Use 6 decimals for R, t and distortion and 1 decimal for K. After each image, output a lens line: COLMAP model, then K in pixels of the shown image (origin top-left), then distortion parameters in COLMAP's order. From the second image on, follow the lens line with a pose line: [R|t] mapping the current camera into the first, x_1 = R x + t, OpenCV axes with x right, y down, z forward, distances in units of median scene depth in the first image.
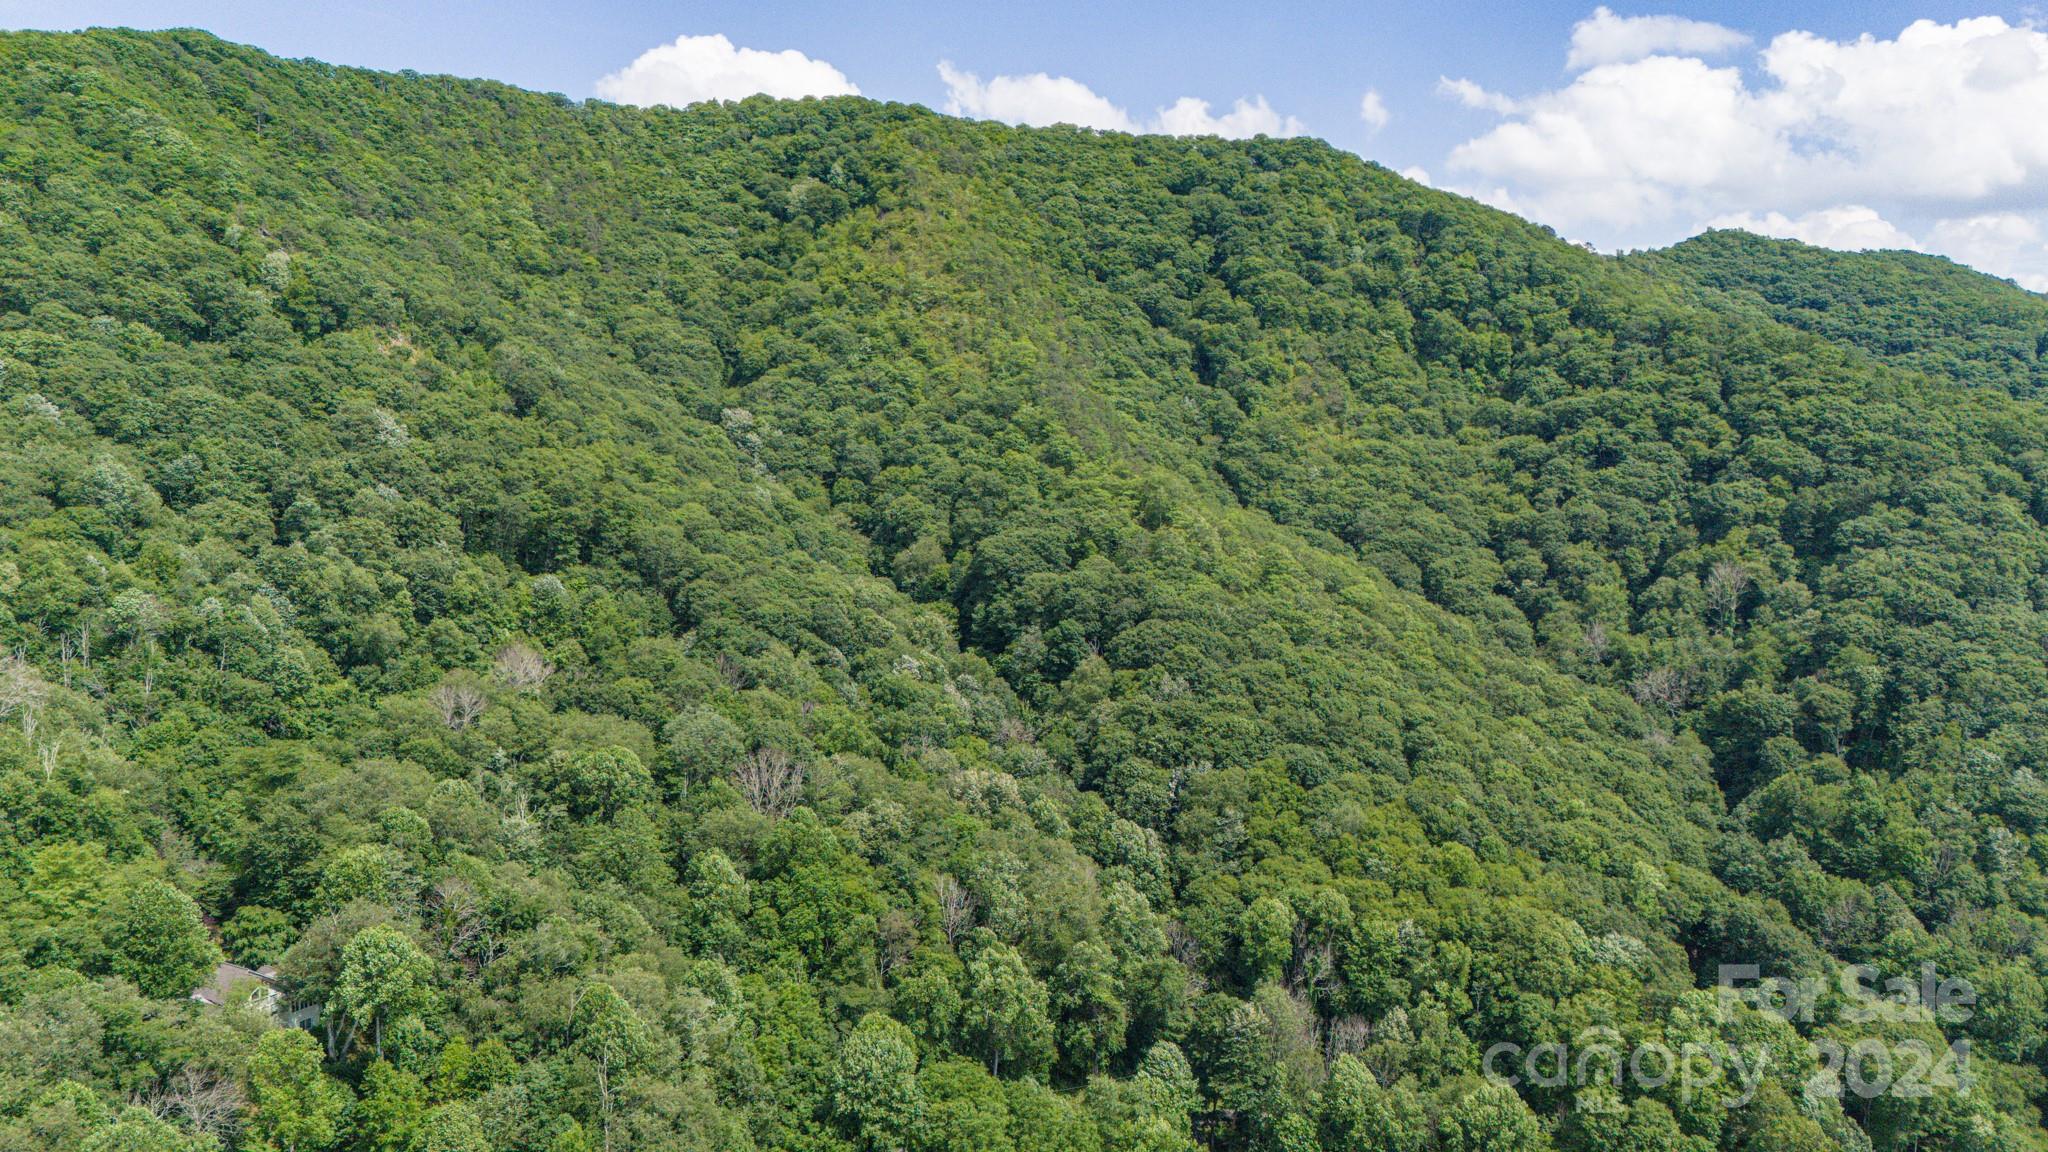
lens RADIAL K [[1498.9, 0, 1027.0], [0, 1498.9, 586.1], [0, 0, 1]] dist [0.073705, -0.070173]
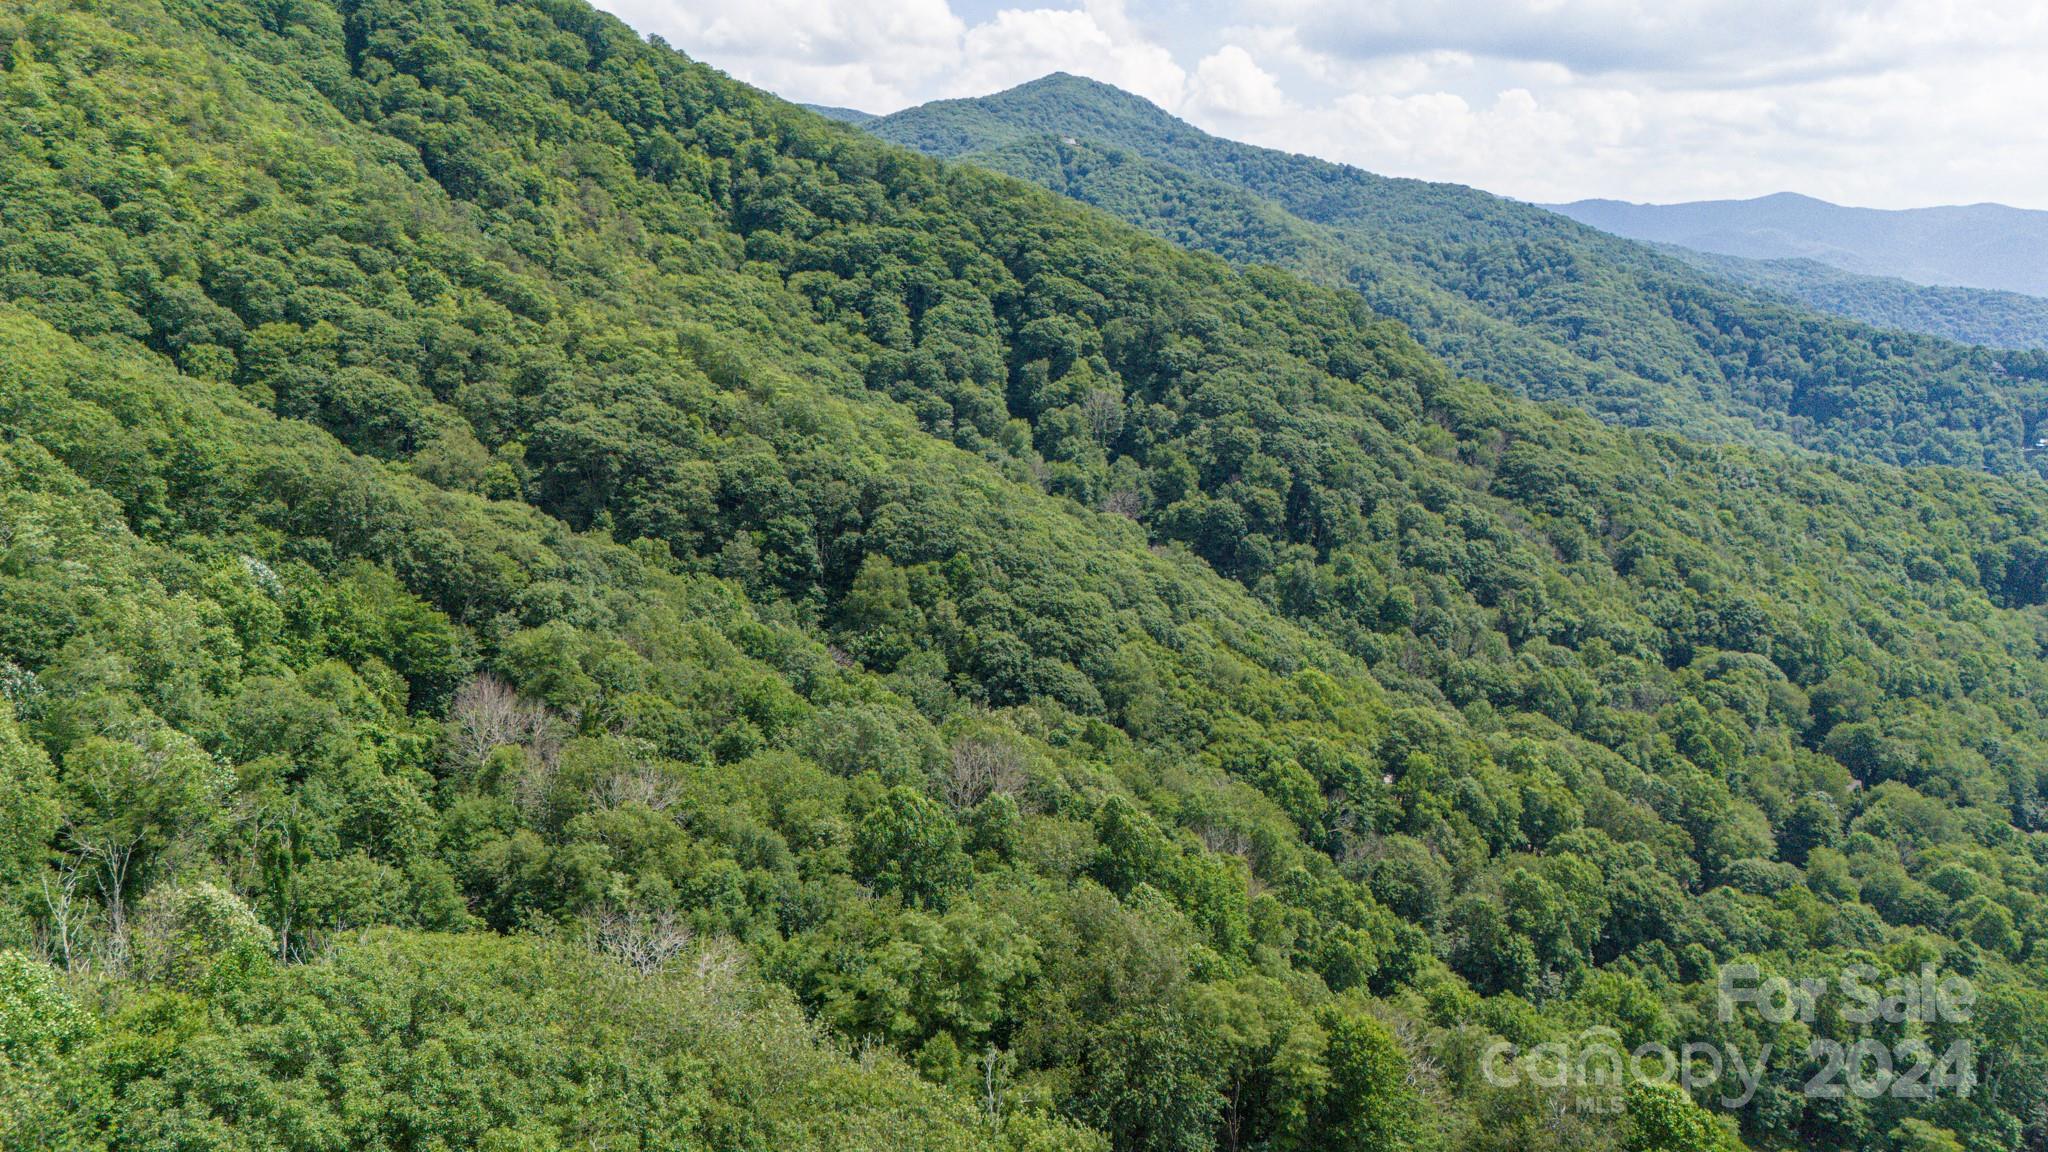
lens RADIAL K [[1498.9, 0, 1035.7], [0, 1498.9, 589.1], [0, 0, 1]] dist [0.073705, -0.070173]
pose [[0.600656, -0.169917, 0.781243, -0.451328], [0.071778, 0.984670, 0.158975, -0.049446], [-0.796279, -0.039413, 0.603644, 0.342138]]
